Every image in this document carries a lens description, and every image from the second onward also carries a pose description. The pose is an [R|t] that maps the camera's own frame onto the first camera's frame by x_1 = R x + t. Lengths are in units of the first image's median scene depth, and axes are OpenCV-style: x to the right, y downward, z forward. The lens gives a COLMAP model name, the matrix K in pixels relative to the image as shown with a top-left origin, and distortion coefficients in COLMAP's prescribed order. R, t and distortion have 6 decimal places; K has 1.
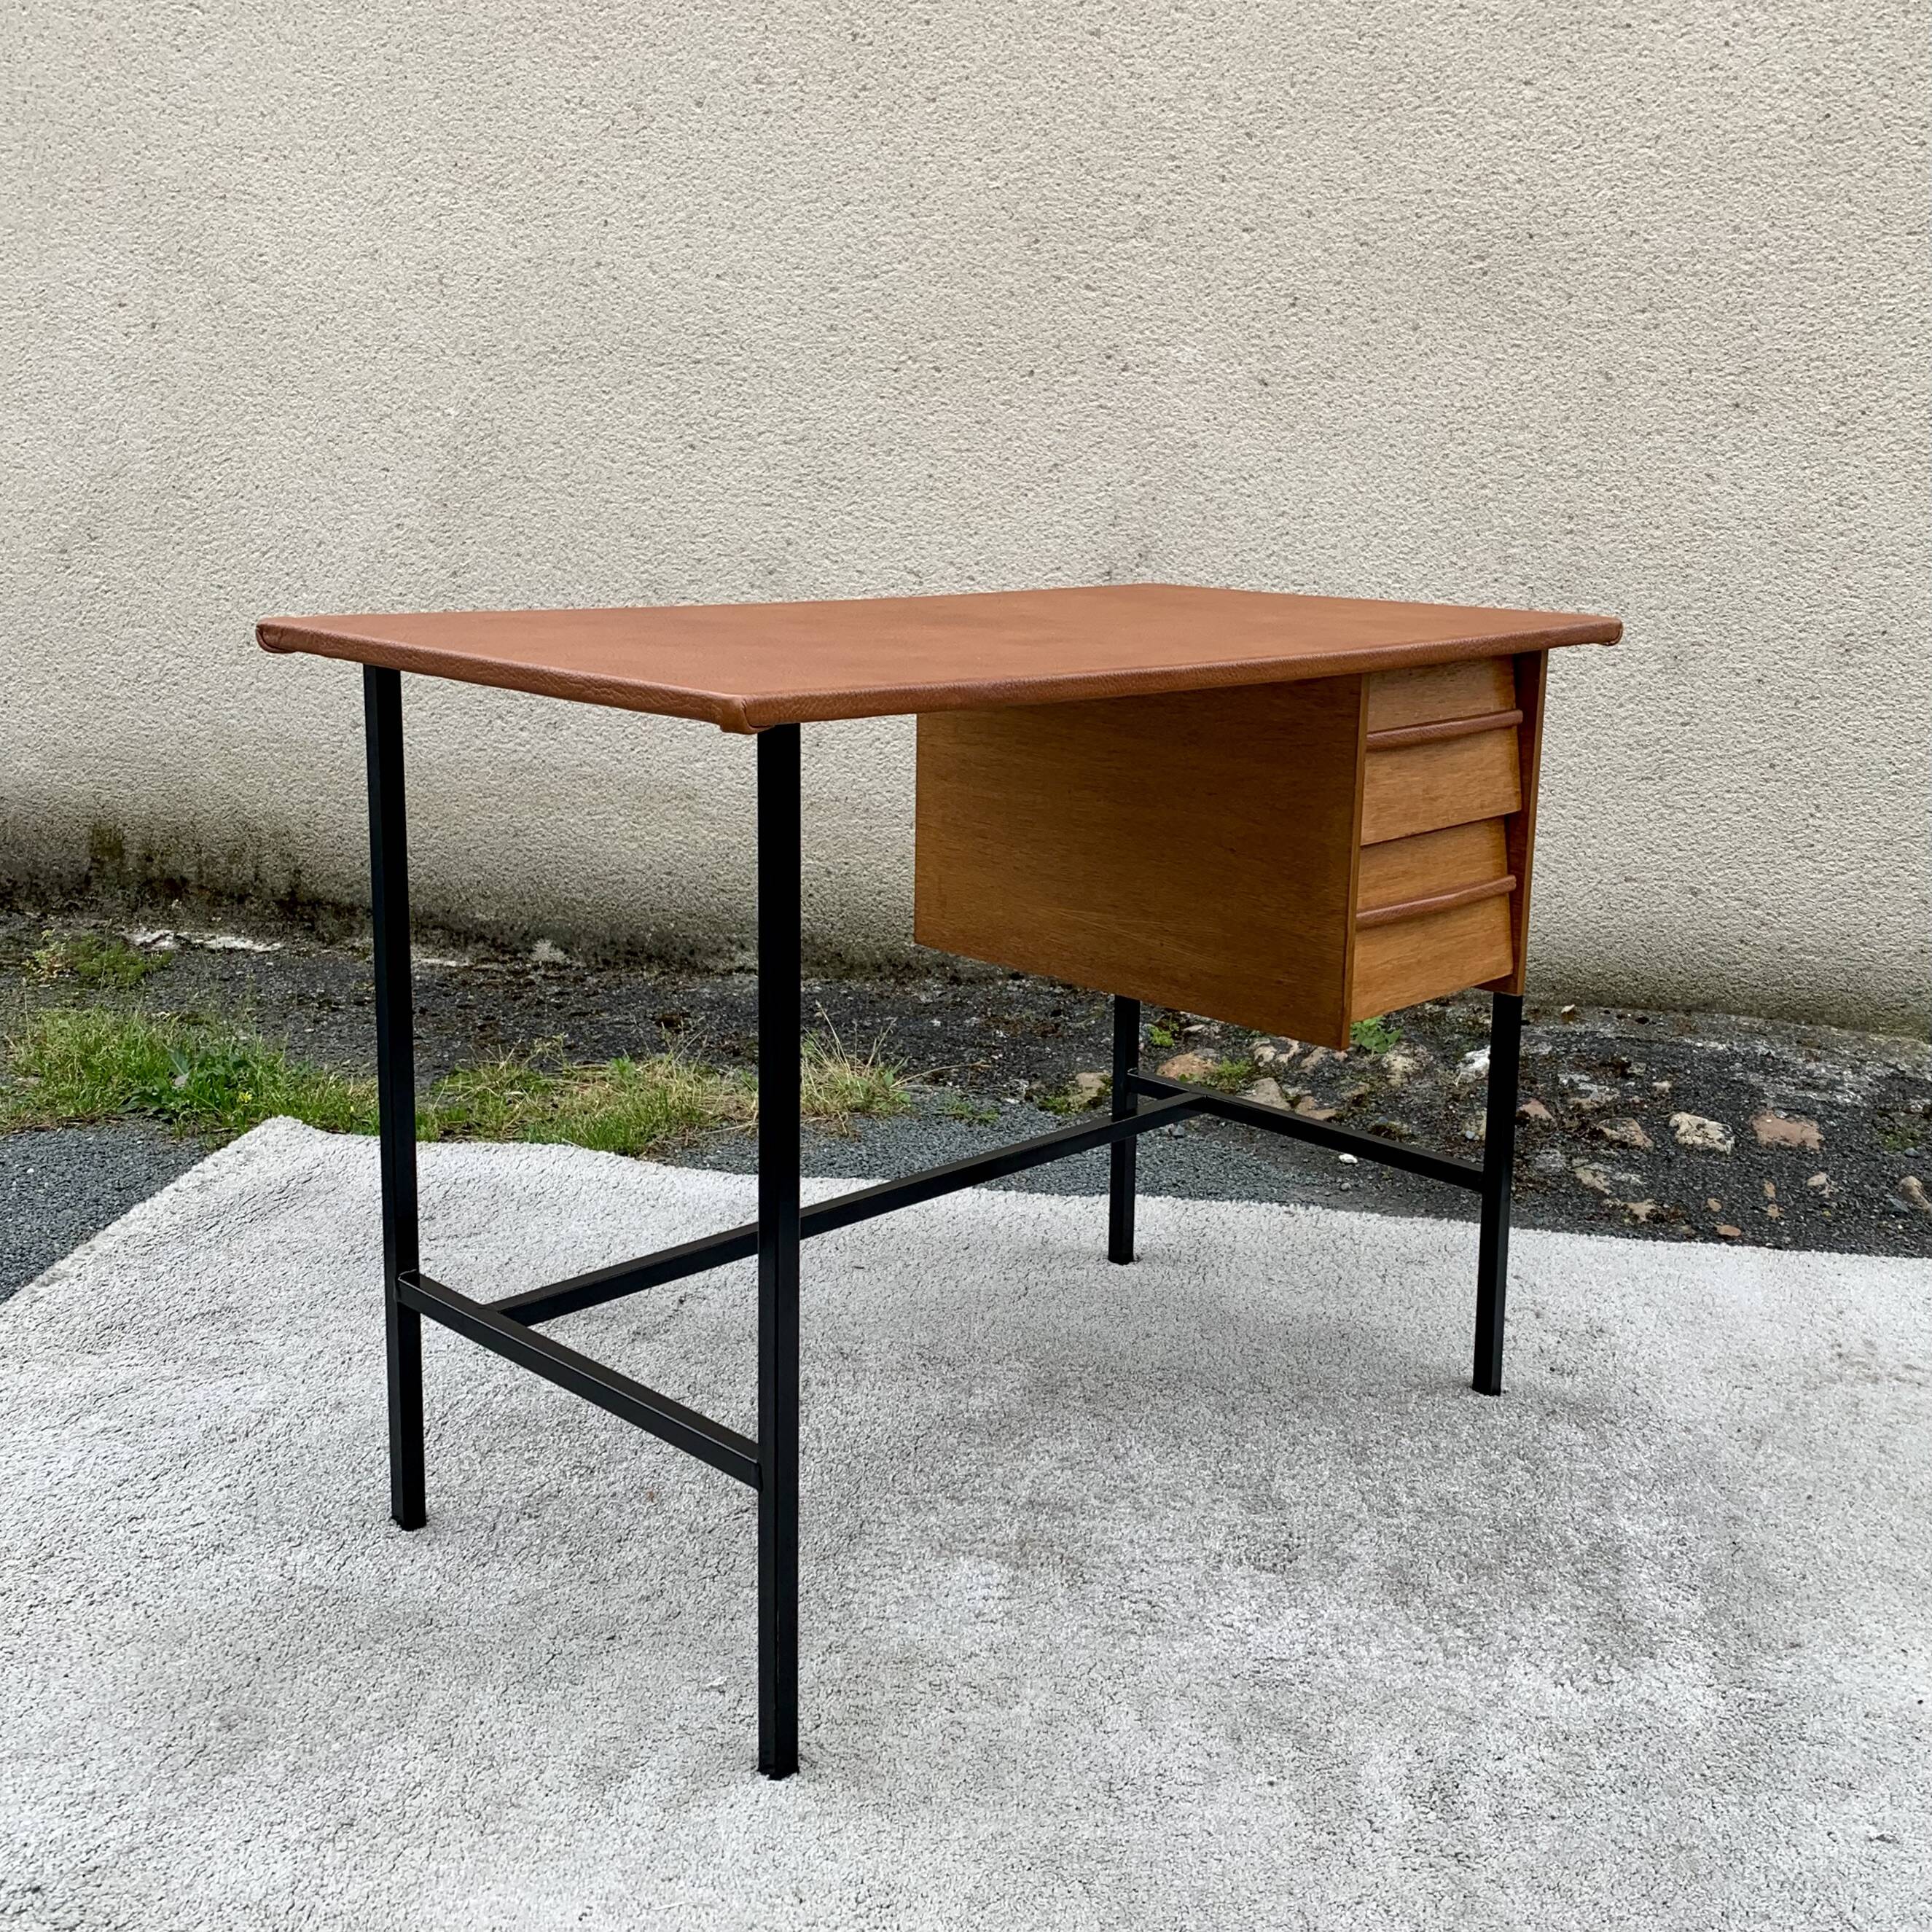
lens RADIAL K [[2204.9, 0, 1038.2], [0, 2204.9, 881.4], [0, 0, 1]] dist [0.170233, -0.510435]
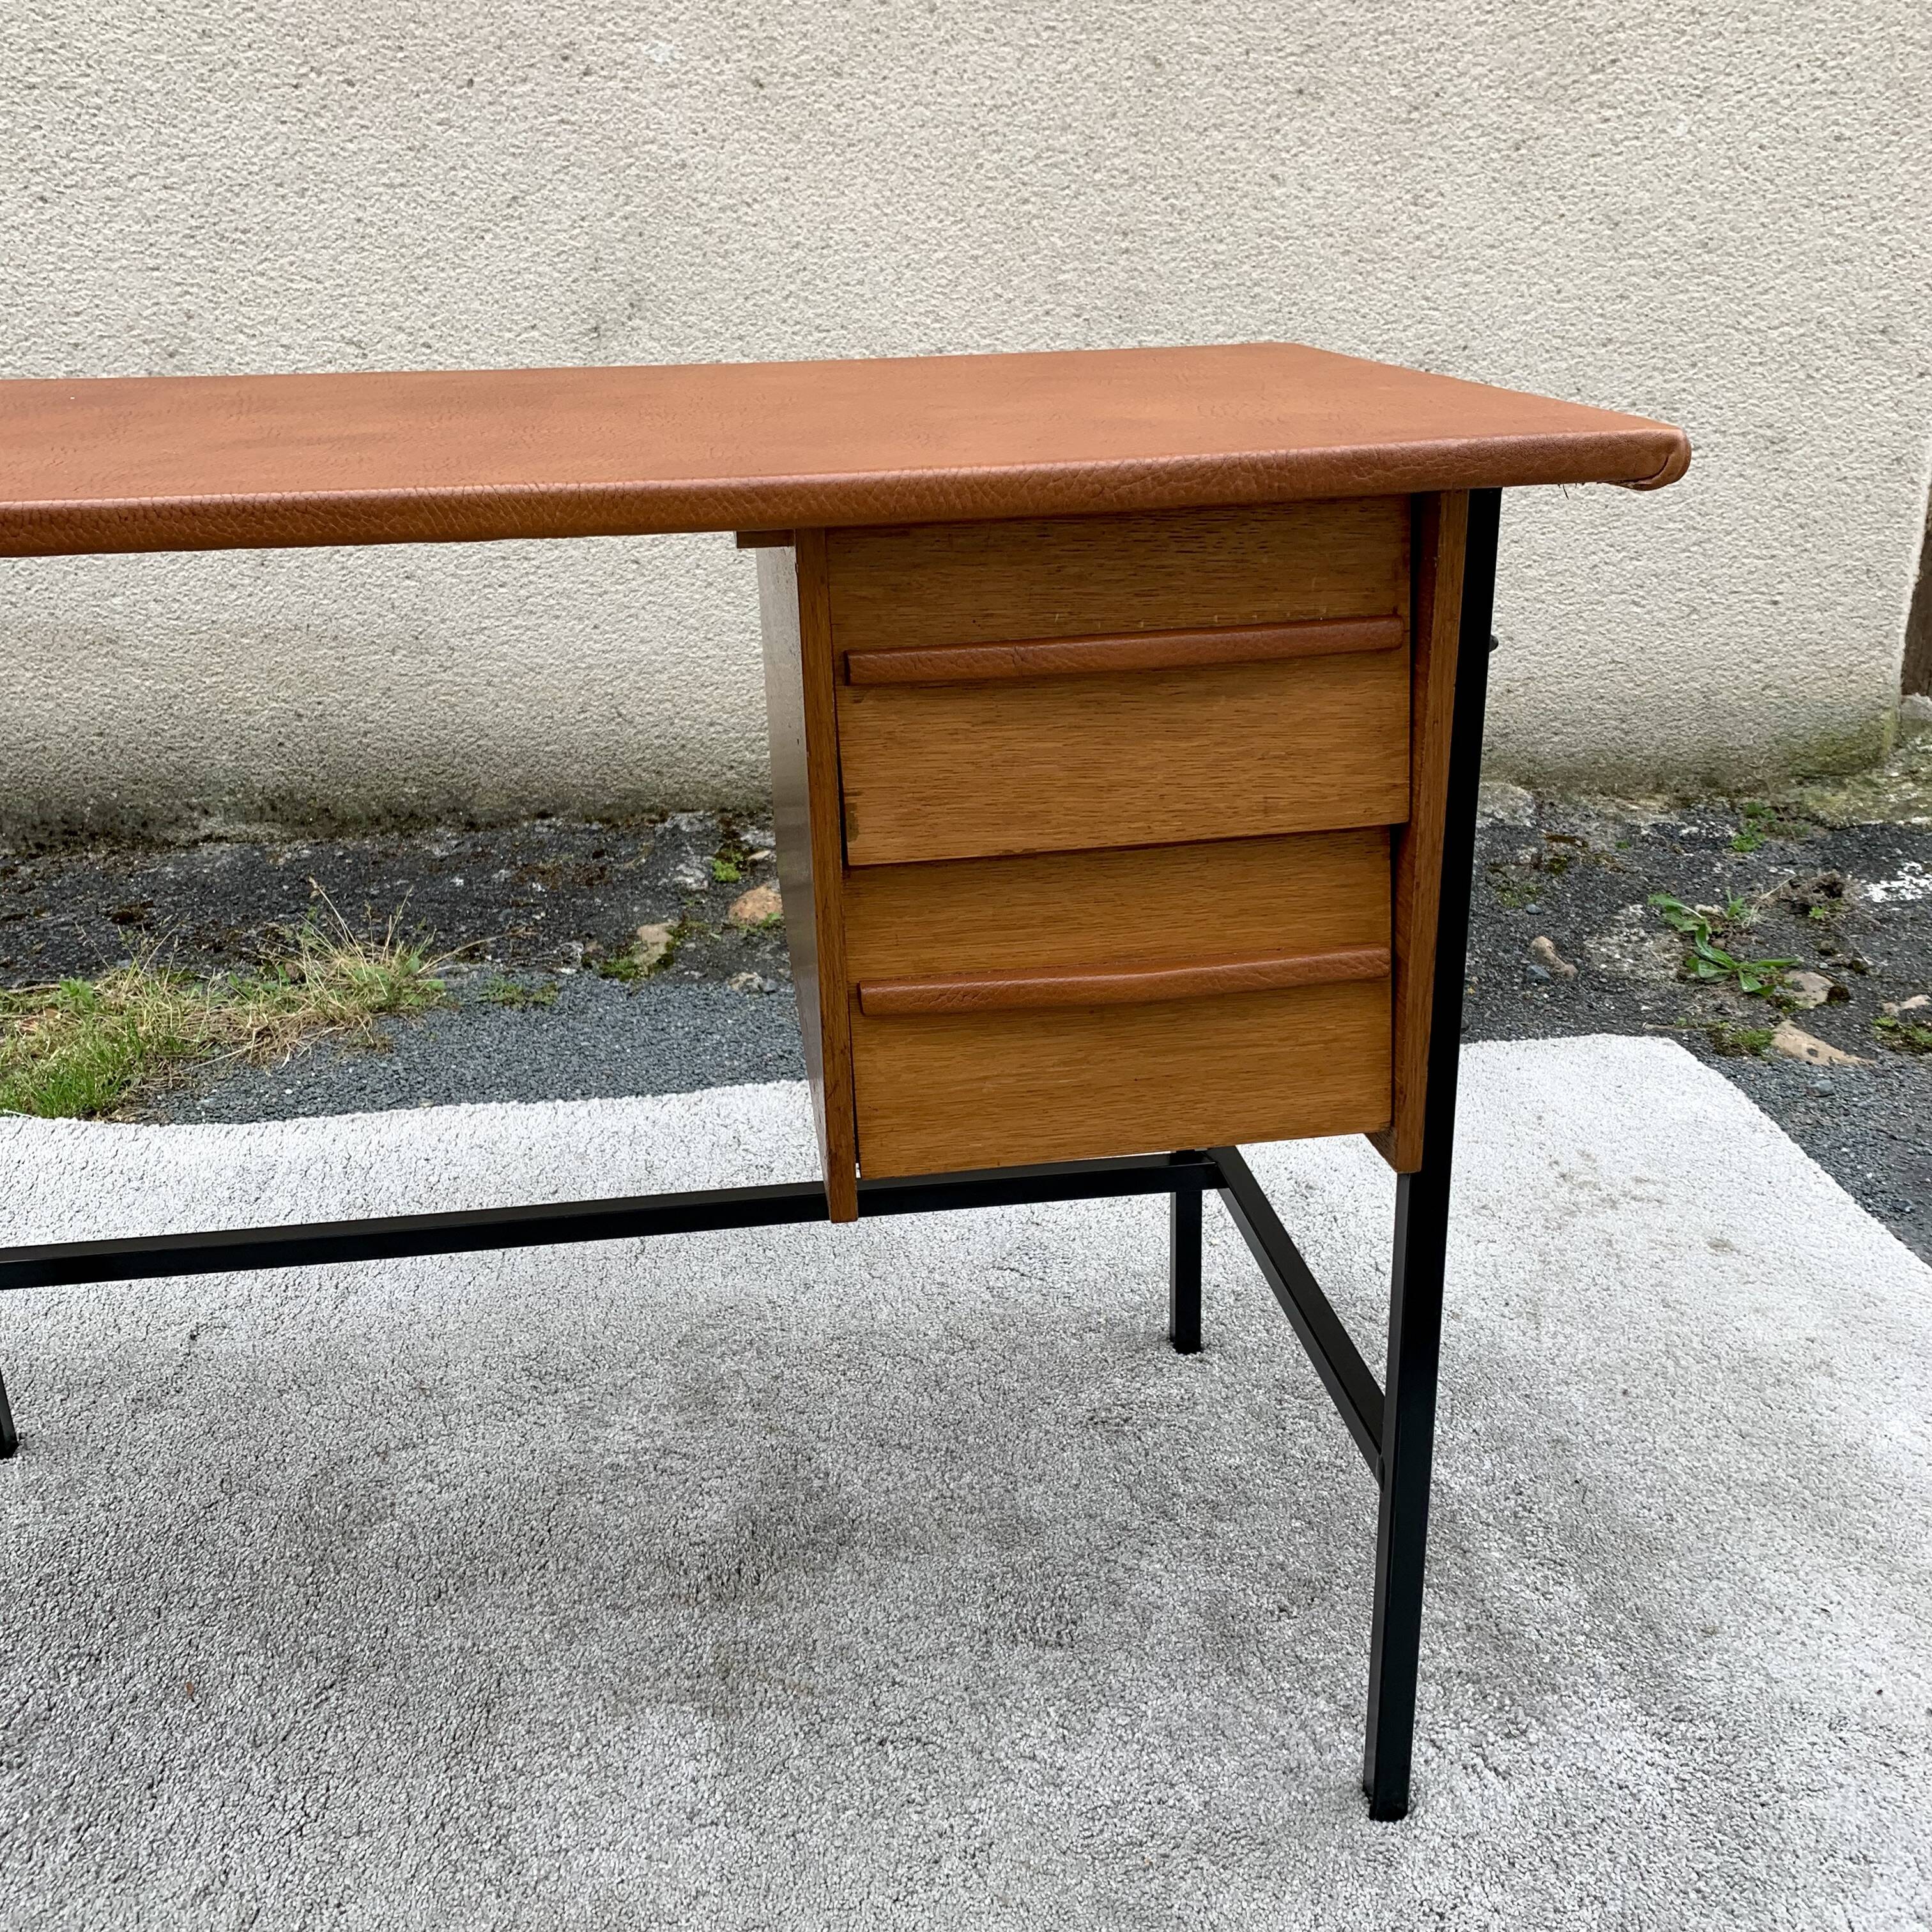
lens RADIAL K [[1956.7, 0, 971.3], [0, 1956.7, 937.3], [0, 0, 1]] dist [0.103480, -0.273260]
pose [[0.967840, -0.126624, 0.217376, -0.023524], [0.090877, 0.981719, 0.167241, -0.026681], [-0.234579, -0.142108, 0.961654, 0.225349]]
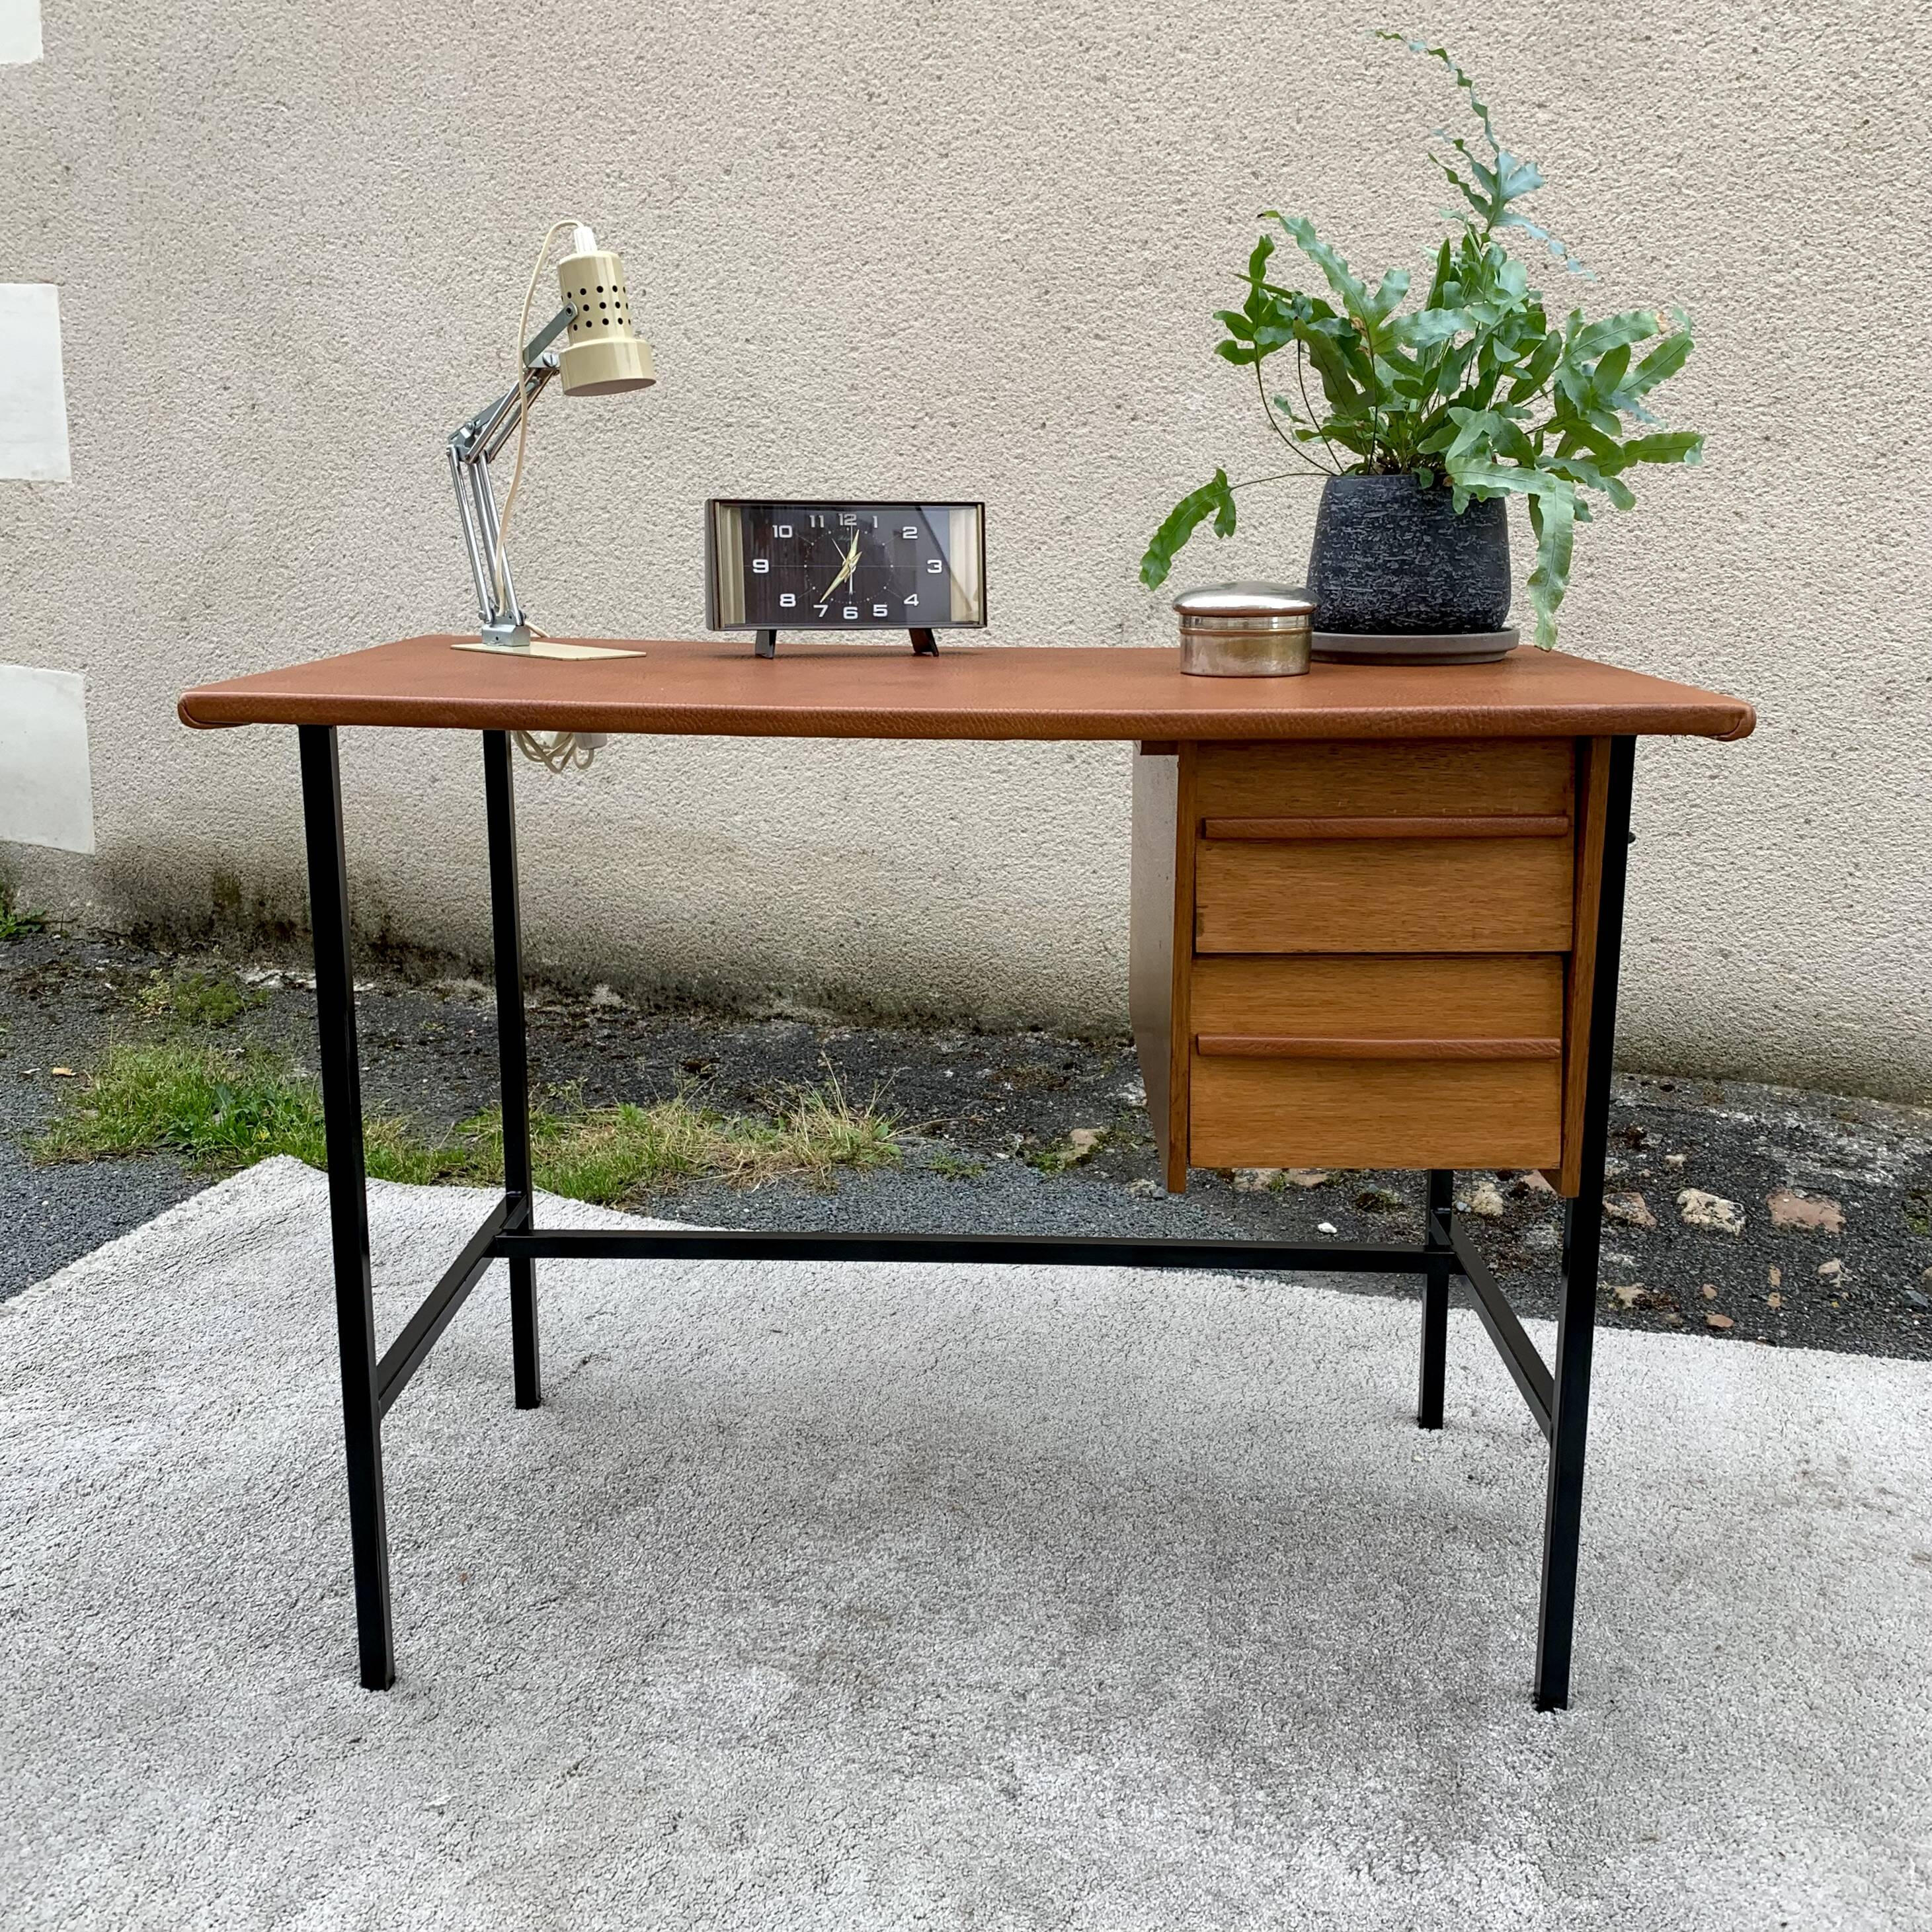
lens RADIAL K [[2004.3, 0, 970.5], [0, 2004.3, 939.7], [0, 0, 1]] dist [0.145820, -0.411916]
pose [[0.989375, 0.010426, -0.145009, 0.102960], [-0.008928, 0.999900, 0.010981, -0.008016], [0.145109, -0.009570, 0.989369, 0.099947]]
